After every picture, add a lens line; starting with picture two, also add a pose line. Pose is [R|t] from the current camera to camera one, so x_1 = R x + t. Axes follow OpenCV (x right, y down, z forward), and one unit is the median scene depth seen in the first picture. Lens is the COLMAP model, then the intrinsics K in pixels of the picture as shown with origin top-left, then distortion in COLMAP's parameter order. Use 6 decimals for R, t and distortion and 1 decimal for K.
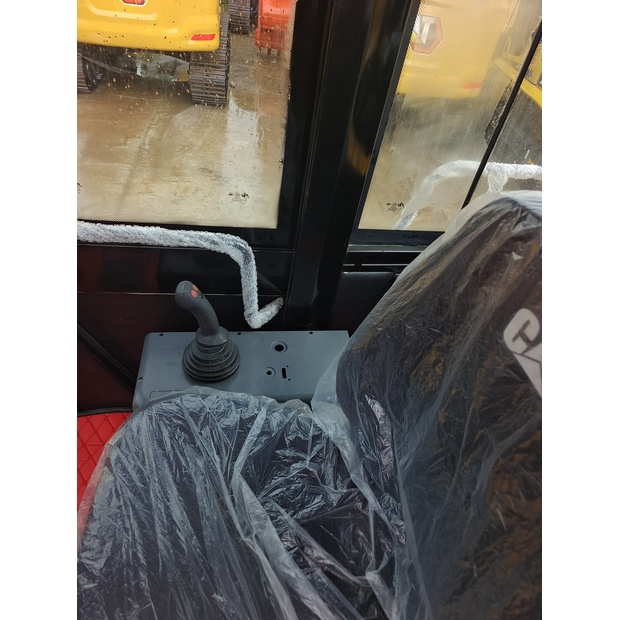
lens RADIAL K [[424.8, 0, 312.3], [0, 424.8, 314.0], [0, 0, 1]] dist [0.043561, -0.036646]
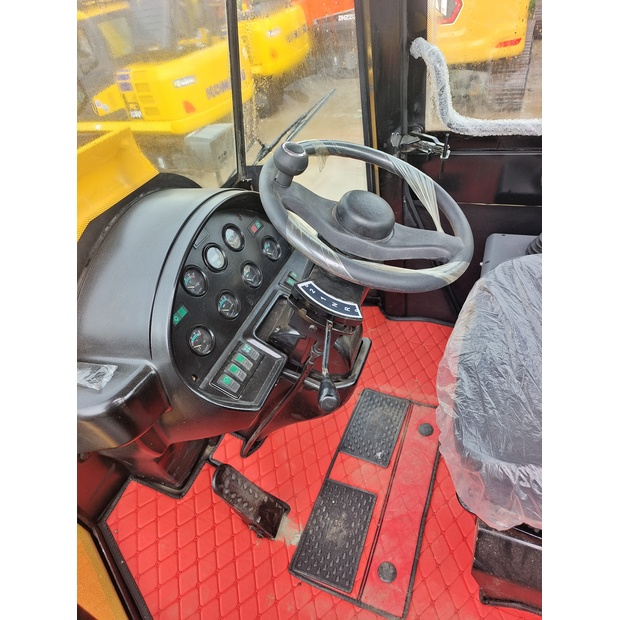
lens RADIAL K [[424.8, 0, 312.2], [0, 424.8, 311.3], [0, 0, 1]] dist [0.043561, -0.036646]
pose [[0.831901, 0.122108, -0.541323, -0.130449], [-0.148449, 0.988907, -0.005064, 0.316721], [0.534700, 0.084572, 0.840799, -0.202305]]
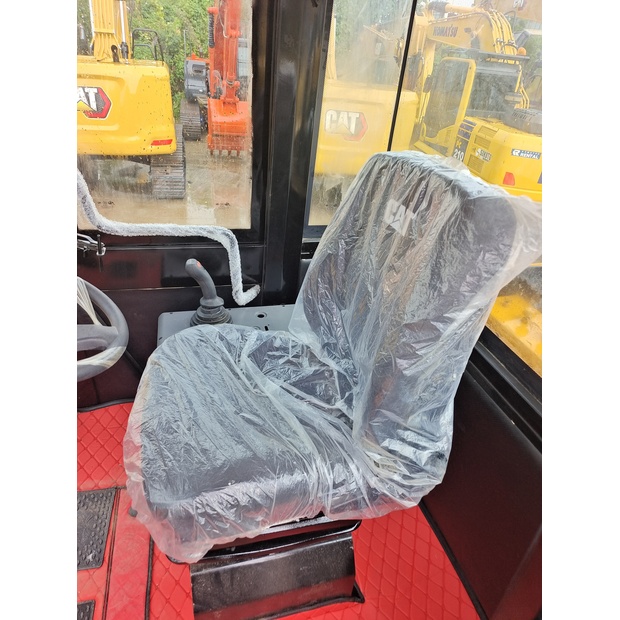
lens RADIAL K [[424.8, 0, 313.5], [0, 424.8, 313.2], [0, 0, 1]] dist [0.043561, -0.036646]
pose [[0.990524, -0.108550, 0.084137, -0.025517], [0.122176, 0.976270, -0.178801, 0.326374], [-0.062732, 0.187387, 0.980281, -0.319043]]
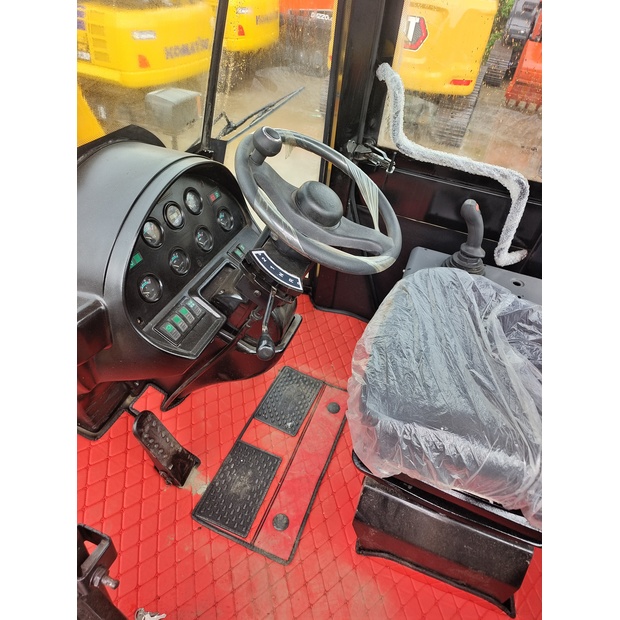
lens RADIAL K [[424.8, 0, 310.9], [0, 424.8, 311.2], [0, 0, 1]] dist [0.043561, -0.036646]
pose [[0.881612, 0.271466, -0.386092, -0.102409], [-0.307084, 0.951129, -0.032454, 0.364715], [0.358413, 0.147174, 0.921889, -0.297244]]
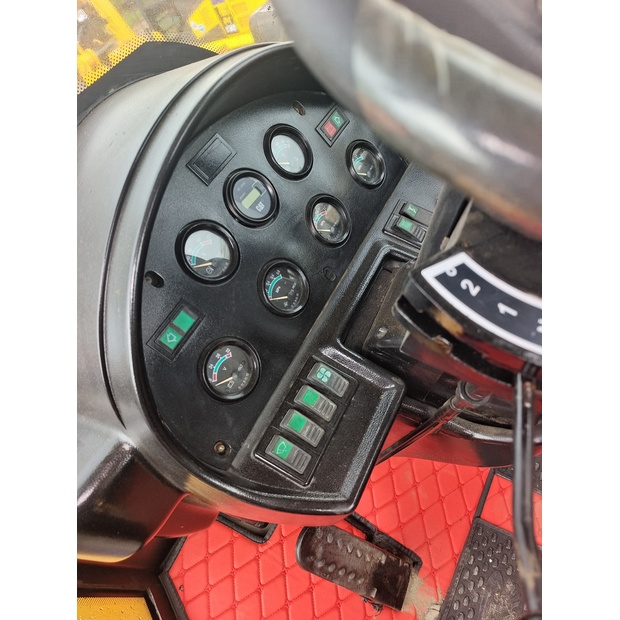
lens RADIAL K [[424.8, 0, 315.7], [0, 424.8, 310.1], [0, 0, 1]] dist [0.043561, -0.036646]
pose [[0.668716, 0.195967, -0.717228, -0.366750], [-0.062990, 0.976105, 0.207970, 0.257942], [0.740845, -0.093894, 0.665081, 0.120529]]
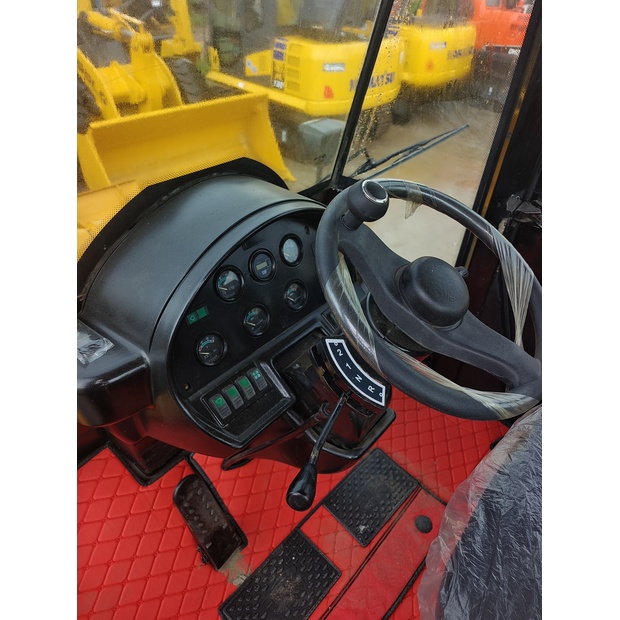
lens RADIAL K [[424.8, 0, 313.2], [0, 424.8, 310.4], [0, 0, 1]] dist [0.043561, -0.036646]
pose [[0.647063, 0.401992, -0.647852, -0.175260], [-0.498441, 0.866022, 0.039533, 0.236457], [0.576946, 0.297336, 0.760740, -0.111951]]
